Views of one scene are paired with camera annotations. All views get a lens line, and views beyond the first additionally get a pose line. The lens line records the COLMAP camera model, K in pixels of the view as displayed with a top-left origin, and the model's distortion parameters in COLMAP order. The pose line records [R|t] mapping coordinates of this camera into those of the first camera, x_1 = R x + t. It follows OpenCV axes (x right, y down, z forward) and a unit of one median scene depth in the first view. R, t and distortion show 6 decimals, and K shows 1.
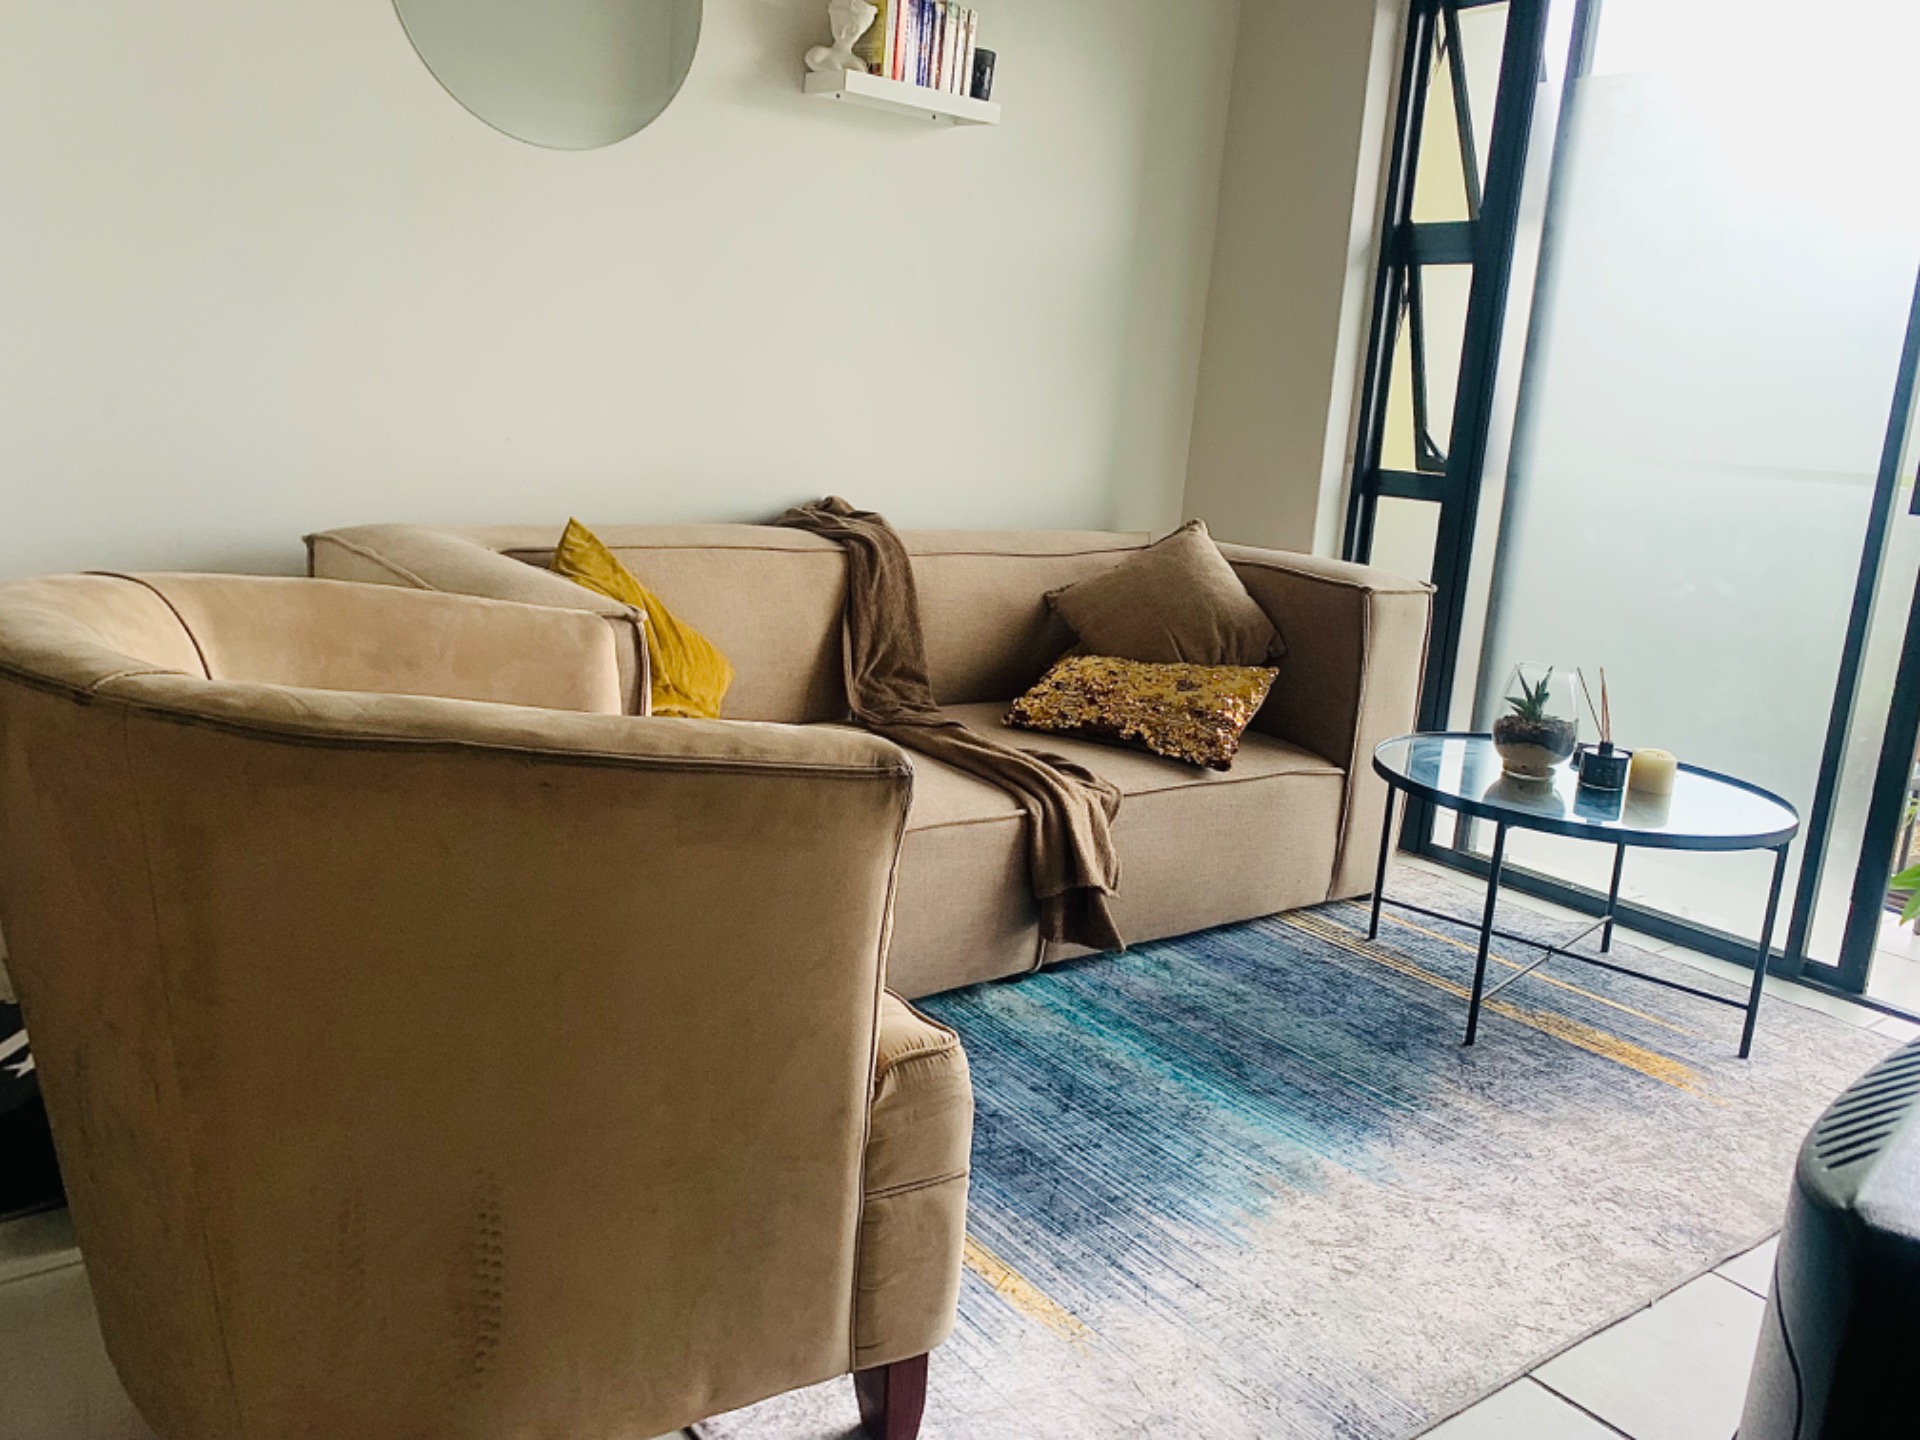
lens RADIAL K [[1481.7, 0, 928.3], [0, 1481.7, 709.5], [0, 0, 1]] dist [0.026629, -0.054907]
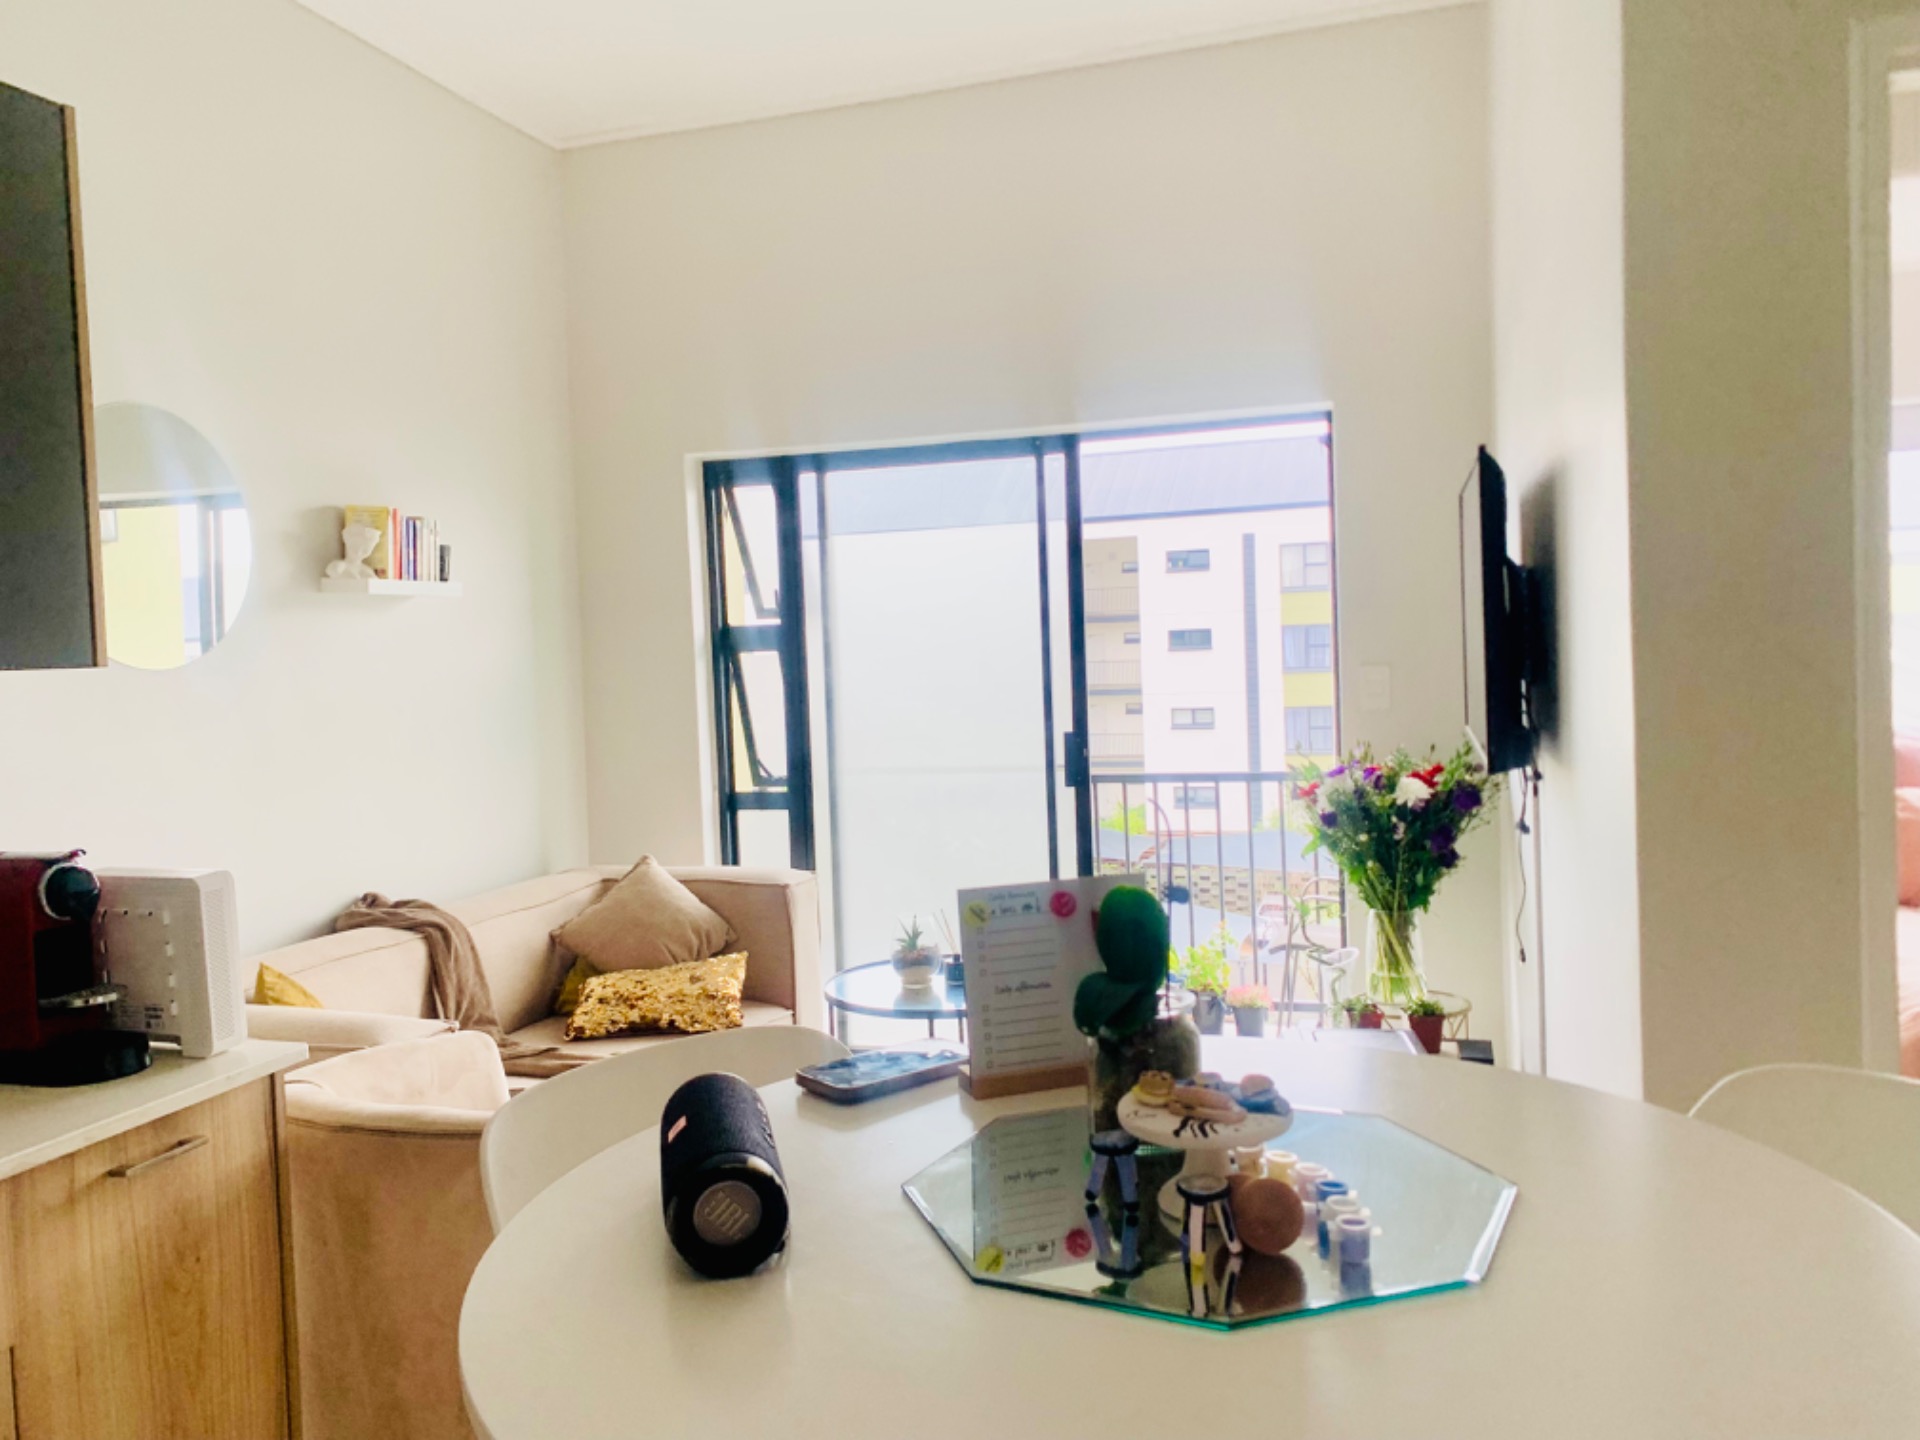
lens RADIAL K [[1481.7, 0, 928.3], [0, 1481.7, 709.5], [0, 0, 1]] dist [0.026629, -0.054907]
pose [[0.815328, -0.129648, 0.564297, -0.394781], [0.216197, 0.972286, -0.088989, -0.088817], [-0.537121, 0.194555, 0.820762, -0.317958]]
